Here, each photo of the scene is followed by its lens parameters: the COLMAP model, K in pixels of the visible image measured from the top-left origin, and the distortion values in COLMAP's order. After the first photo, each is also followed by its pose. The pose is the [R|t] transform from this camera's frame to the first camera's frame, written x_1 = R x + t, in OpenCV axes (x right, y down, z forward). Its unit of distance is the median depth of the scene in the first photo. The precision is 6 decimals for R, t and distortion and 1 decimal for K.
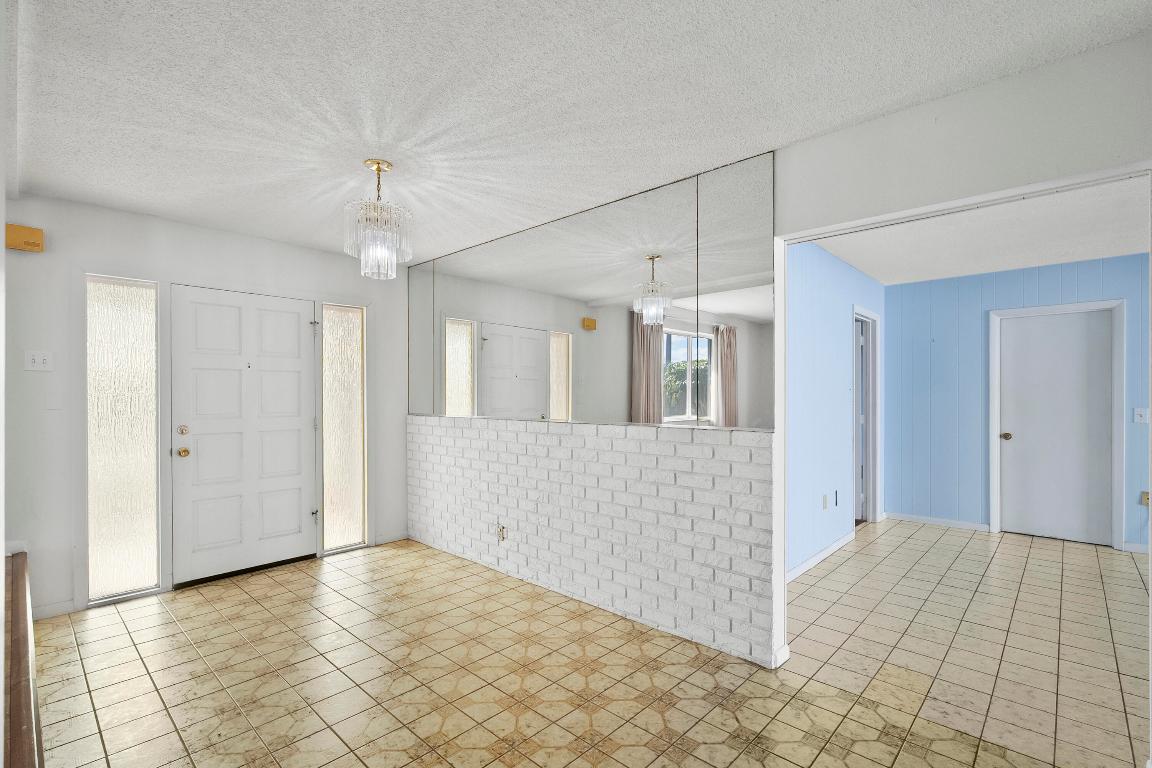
lens RADIAL K [[524.4, 0, 577.1], [0, 524.4, 394.7], [0, 0, 1]] dist [0.000265, 0.000203]
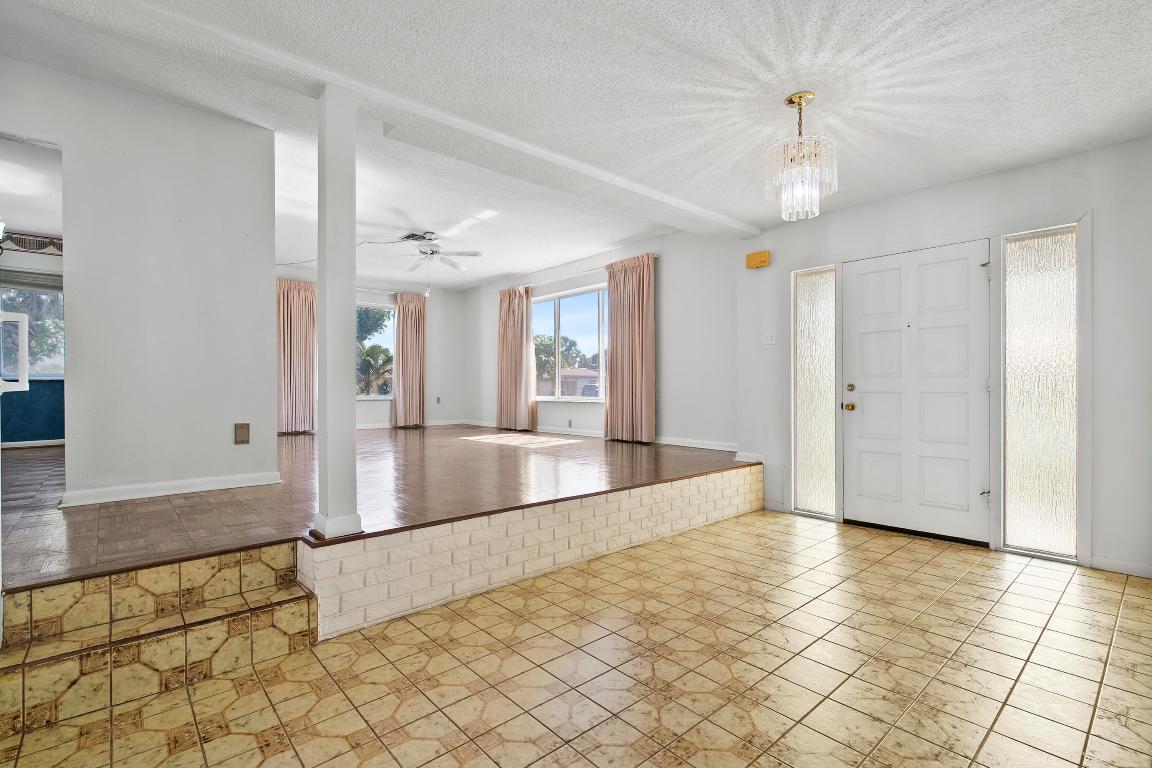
lens RADIAL K [[529.0, 0, 576.0], [0, 529.0, 384.0], [0, 0, 1]] dist [-0.000036, 0.000008]
pose [[-0.092748, -0.004223, -0.995681, 0.473393], [0.006449, 0.999967, -0.004842, 0.063212], [0.995669, -0.006870, -0.092717, 0.521994]]
